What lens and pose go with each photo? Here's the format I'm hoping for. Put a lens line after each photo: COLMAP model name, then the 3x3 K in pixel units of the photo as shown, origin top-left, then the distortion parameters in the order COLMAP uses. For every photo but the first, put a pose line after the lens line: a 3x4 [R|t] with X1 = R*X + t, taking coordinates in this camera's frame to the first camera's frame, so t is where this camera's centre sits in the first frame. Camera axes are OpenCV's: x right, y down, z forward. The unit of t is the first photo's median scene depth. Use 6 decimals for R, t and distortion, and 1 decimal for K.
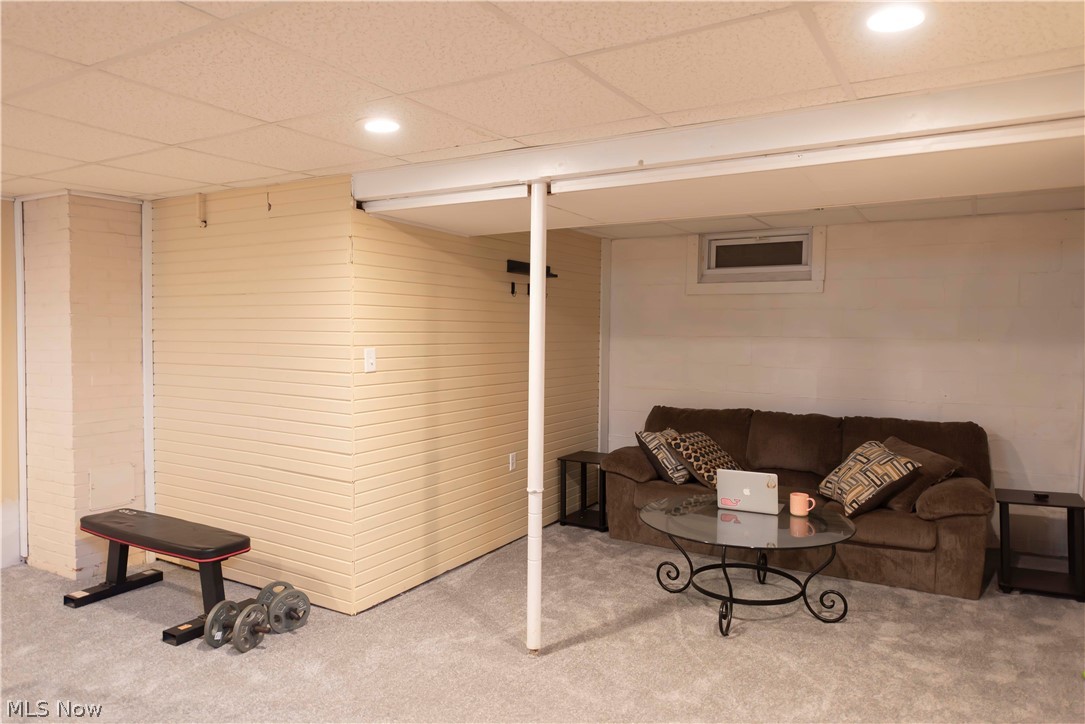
lens RADIAL K [[699.3, 0, 542.5], [0, 699.3, 362.0], [0, 0, 1]] dist [0.070294, -0.000260]
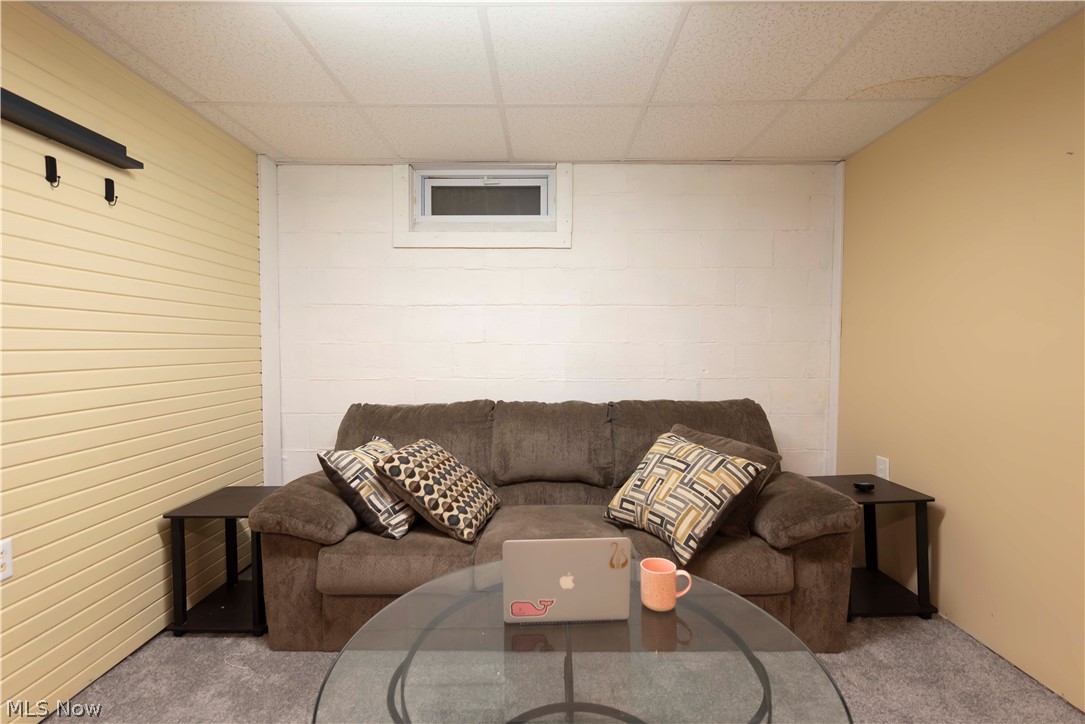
lens RADIAL K [[467.7, 0, 535.7], [0, 467.7, 362.0], [0, 0, 1]] dist [0.007310, -0.000271]
pose [[0.858318, -0.023914, 0.512561, 0.094376], [0.028713, 0.999587, -0.001445, 0.031720], [-0.512315, 0.015958, 0.858649, 0.601123]]
